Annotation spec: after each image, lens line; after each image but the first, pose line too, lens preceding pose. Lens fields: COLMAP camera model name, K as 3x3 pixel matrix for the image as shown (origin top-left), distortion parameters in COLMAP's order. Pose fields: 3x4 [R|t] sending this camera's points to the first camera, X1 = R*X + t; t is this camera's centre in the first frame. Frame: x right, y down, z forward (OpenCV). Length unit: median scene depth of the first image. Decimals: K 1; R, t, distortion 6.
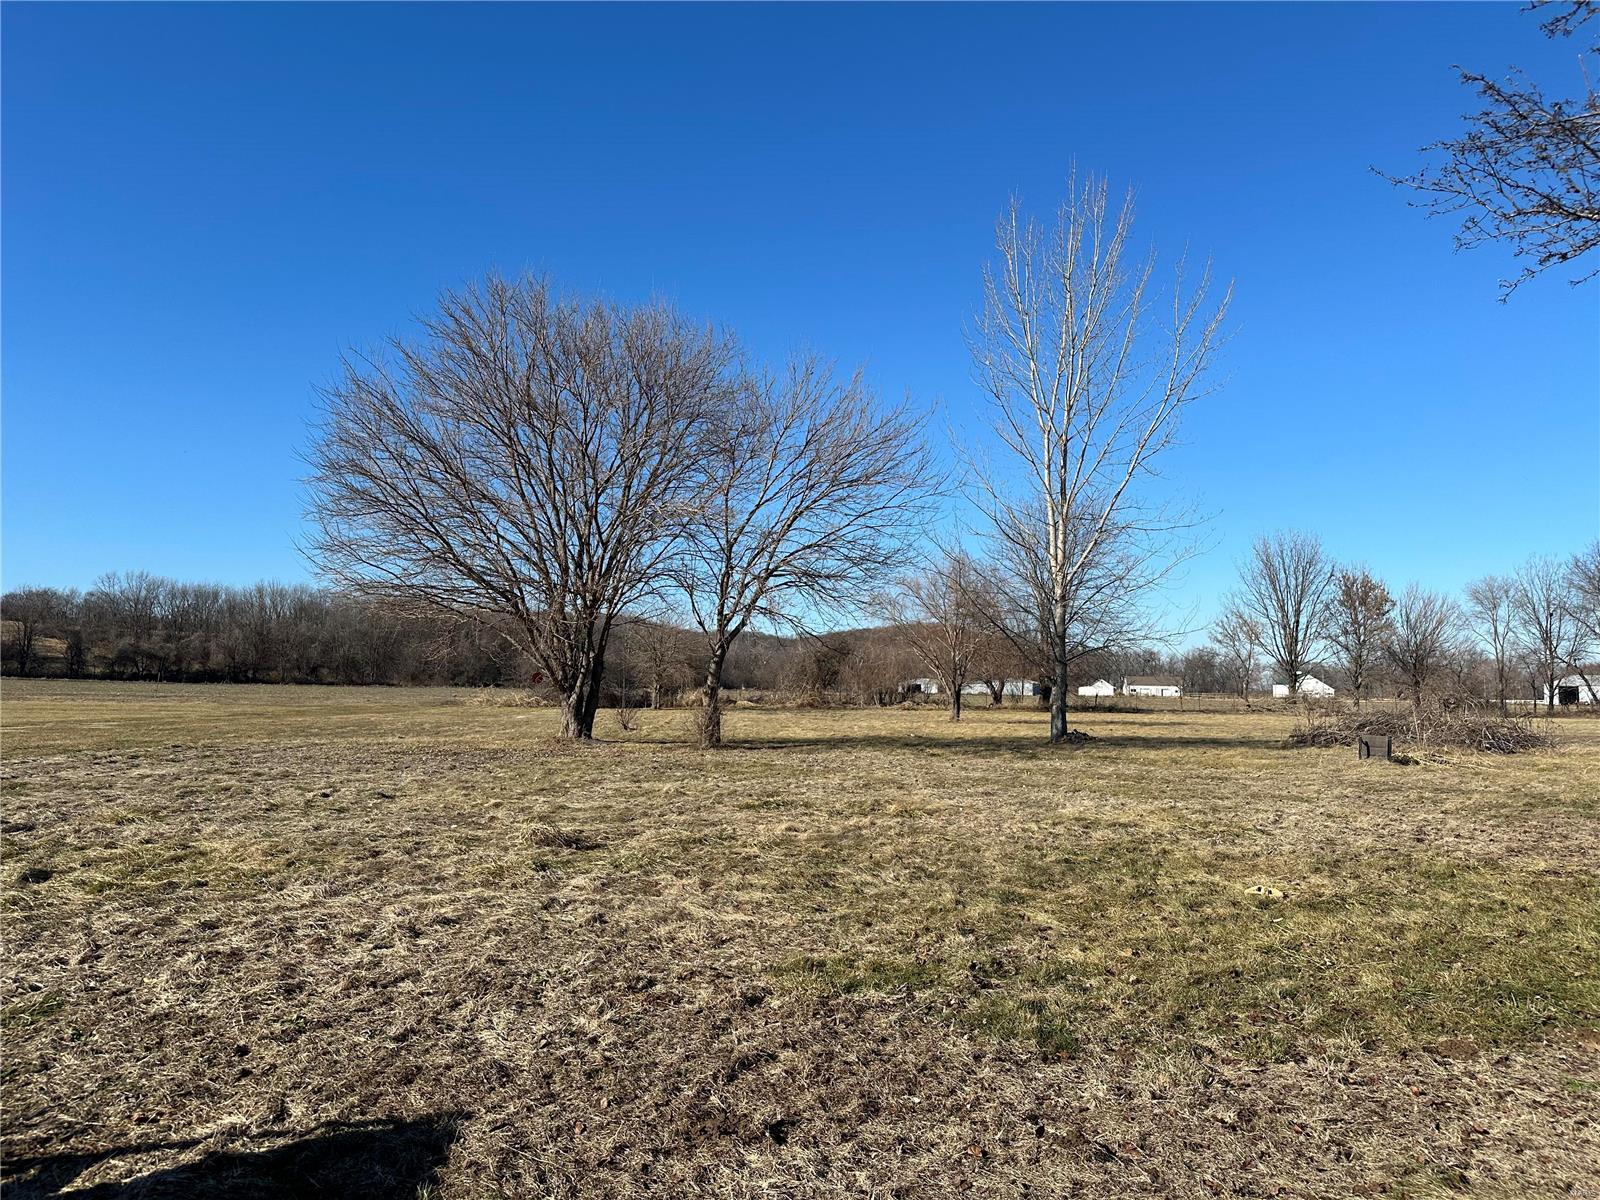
lens RADIAL K [[1121.9, 0, 794.8], [0, 1121.9, 587.2], [0, 0, 1]] dist [0.023735, -0.026721]
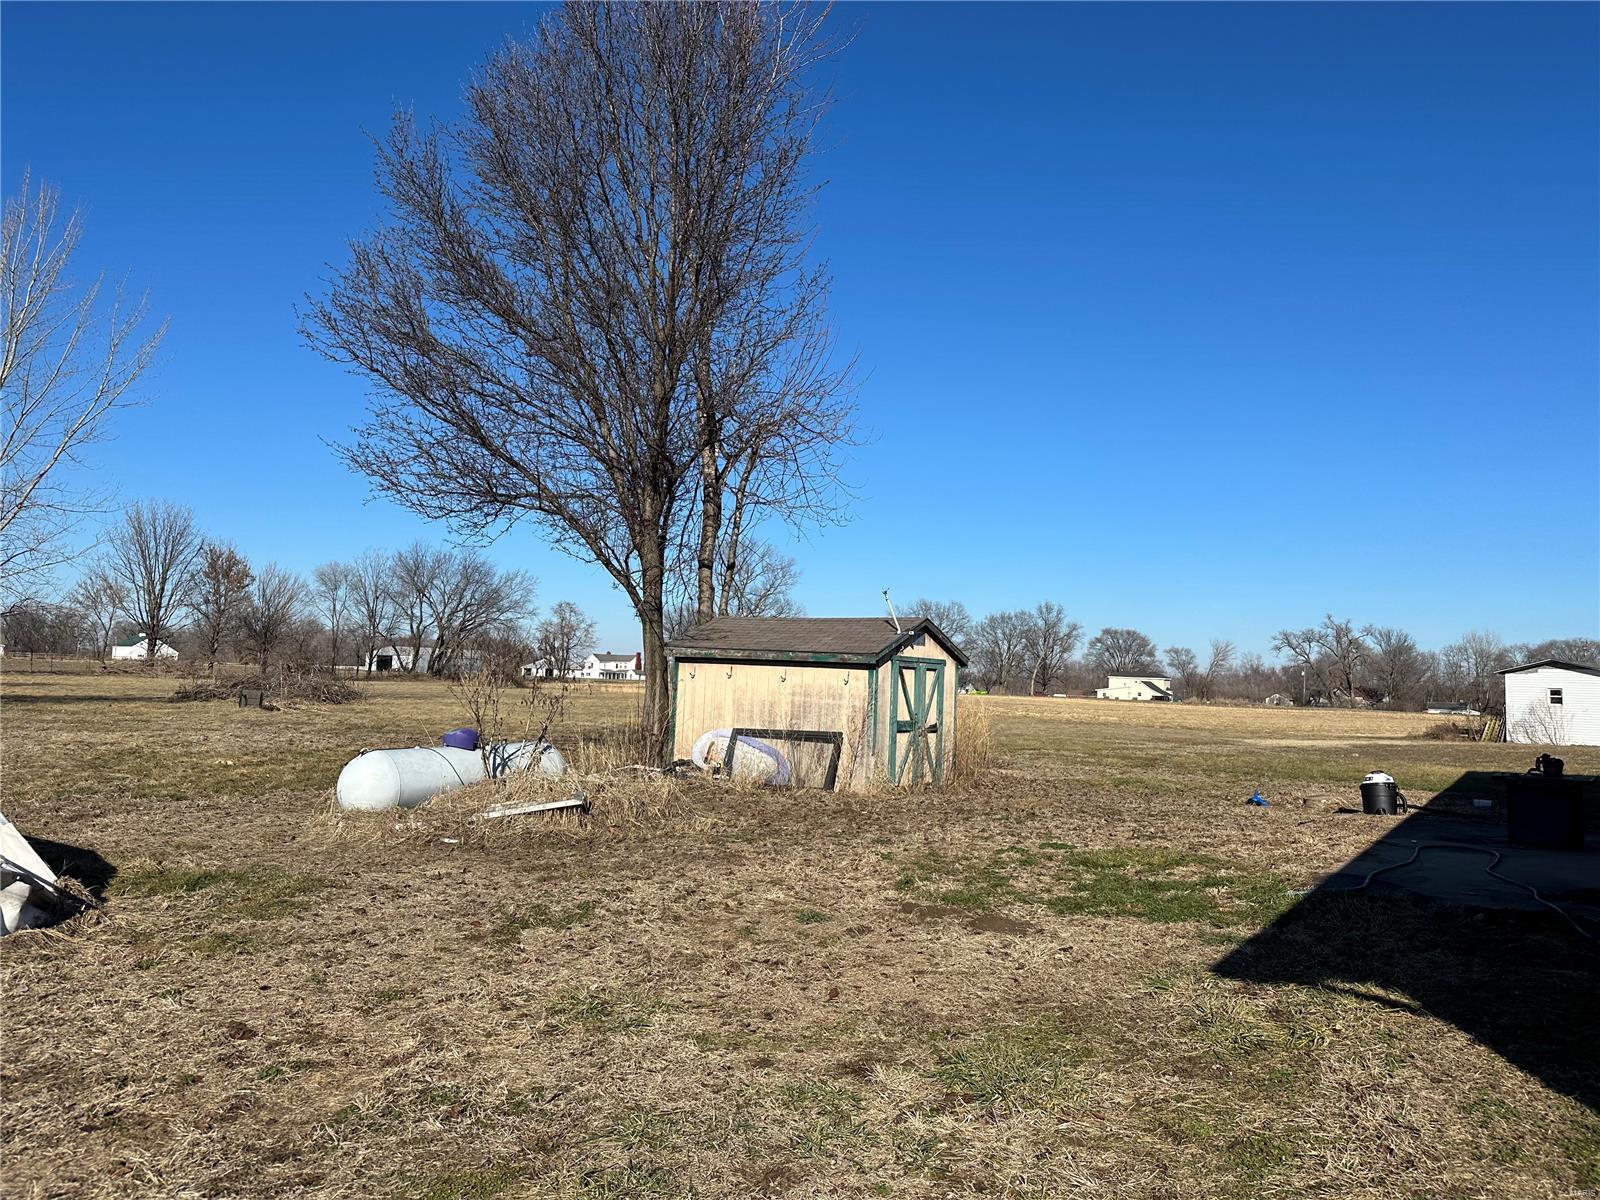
lens RADIAL K [[1121.9, 0, 805.6], [0, 1121.9, 595.3], [0, 0, 1]] dist [0.023735, -0.026721]
pose [[0.576078, 0.069586, 0.814428, -0.063299], [-0.101458, 0.994752, -0.013227, -0.009891], [-0.811074, -0.075010, 0.580115, -0.096166]]
